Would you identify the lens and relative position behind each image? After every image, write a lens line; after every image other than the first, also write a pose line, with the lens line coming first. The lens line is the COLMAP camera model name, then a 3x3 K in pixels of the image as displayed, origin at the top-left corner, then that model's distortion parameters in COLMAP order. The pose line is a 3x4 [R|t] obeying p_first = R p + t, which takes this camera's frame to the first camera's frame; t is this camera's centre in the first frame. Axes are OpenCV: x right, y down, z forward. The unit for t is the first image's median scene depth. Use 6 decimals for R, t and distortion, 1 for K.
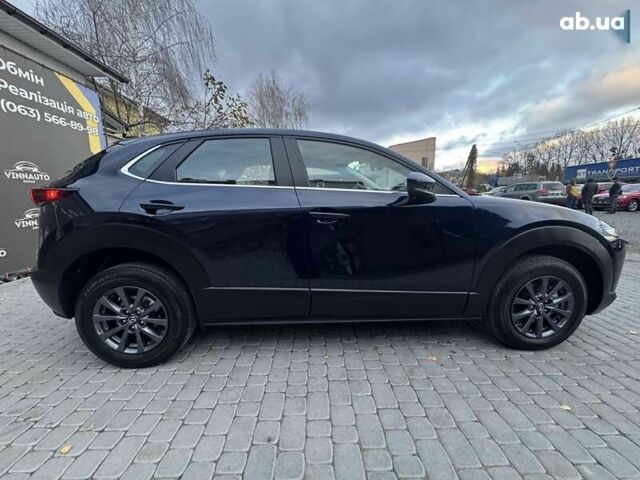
lens RADIAL K [[255.0, 0, 323.5], [0, 255.0, 240.1], [0, 0, 1]] dist [0.002347, 0.000203]
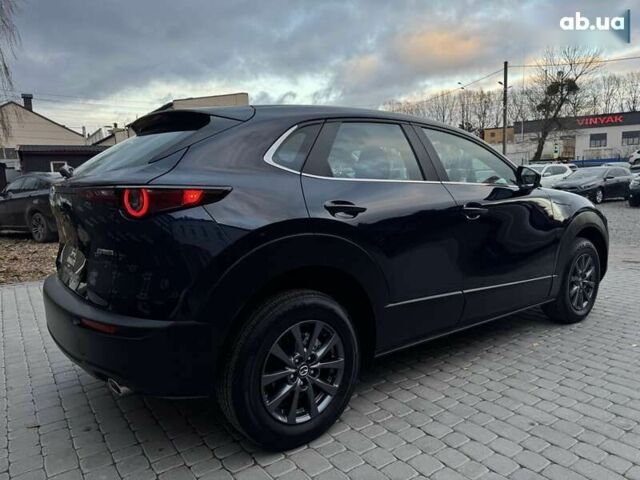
lens RADIAL K [[456.8, 0, 327.7], [0, 456.8, 235.5], [0, 0, 1]] dist [0.027718, -0.020504]
pose [[0.821054, -0.074454, 0.565974, -1.378312], [0.111049, 0.993349, -0.030424, -0.011694], [-0.559944, 0.087830, 0.823862, -0.104445]]
